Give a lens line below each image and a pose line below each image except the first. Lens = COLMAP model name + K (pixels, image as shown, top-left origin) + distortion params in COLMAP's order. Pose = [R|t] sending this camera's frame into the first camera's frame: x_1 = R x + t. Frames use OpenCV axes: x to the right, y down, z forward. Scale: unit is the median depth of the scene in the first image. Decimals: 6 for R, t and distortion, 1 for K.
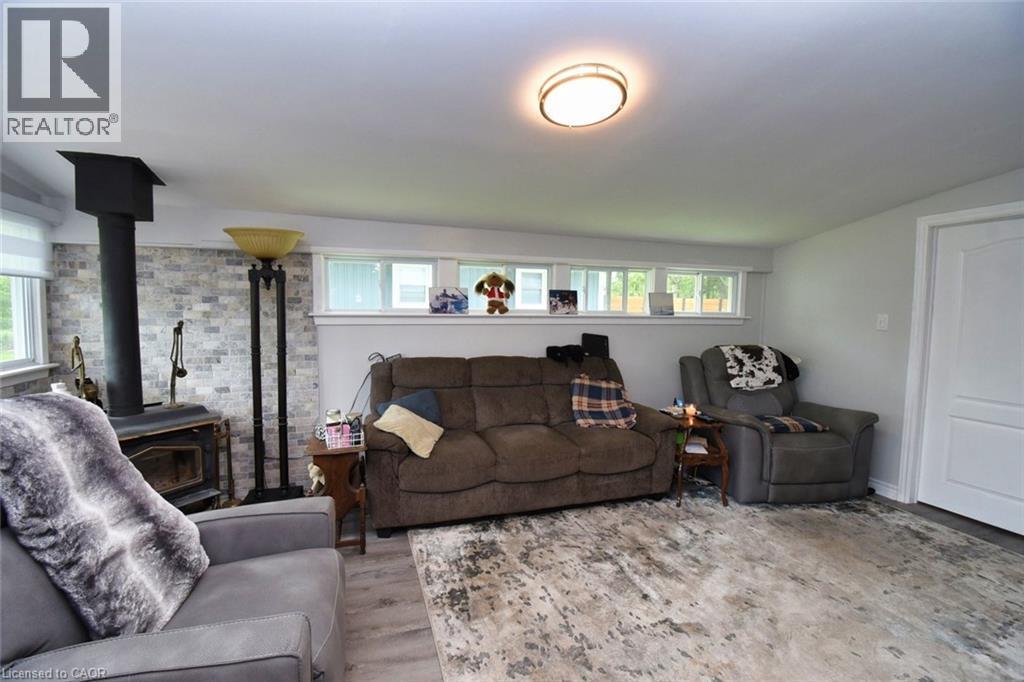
lens RADIAL K [[450.0, 0, 512.0], [0, 450.0, 341.0], [0, 0, 1]] dist [0.010254, -0.021341]
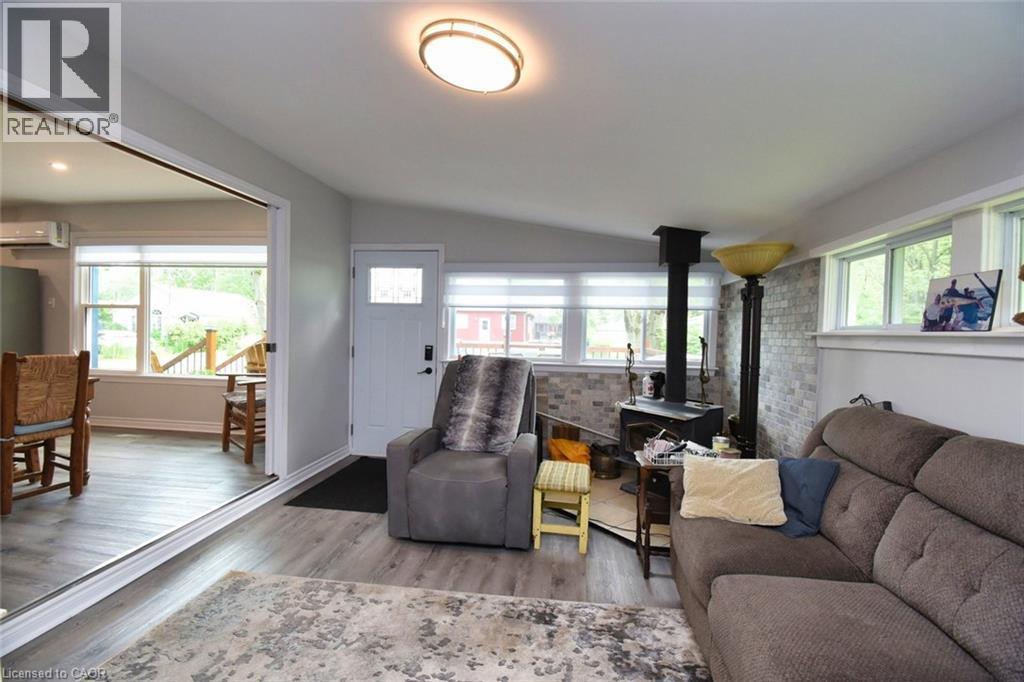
lens RADIAL K [[450.0, 0, 512.0], [0, 450.0, 341.0], [0, 0, 1]] dist [0.010254, -0.021341]
pose [[-0.432862, 0.002721, -0.901456, 0.645208], [-0.078857, 0.996048, 0.040872, -0.046614], [0.898004, 0.088778, -0.430937, 1.086451]]
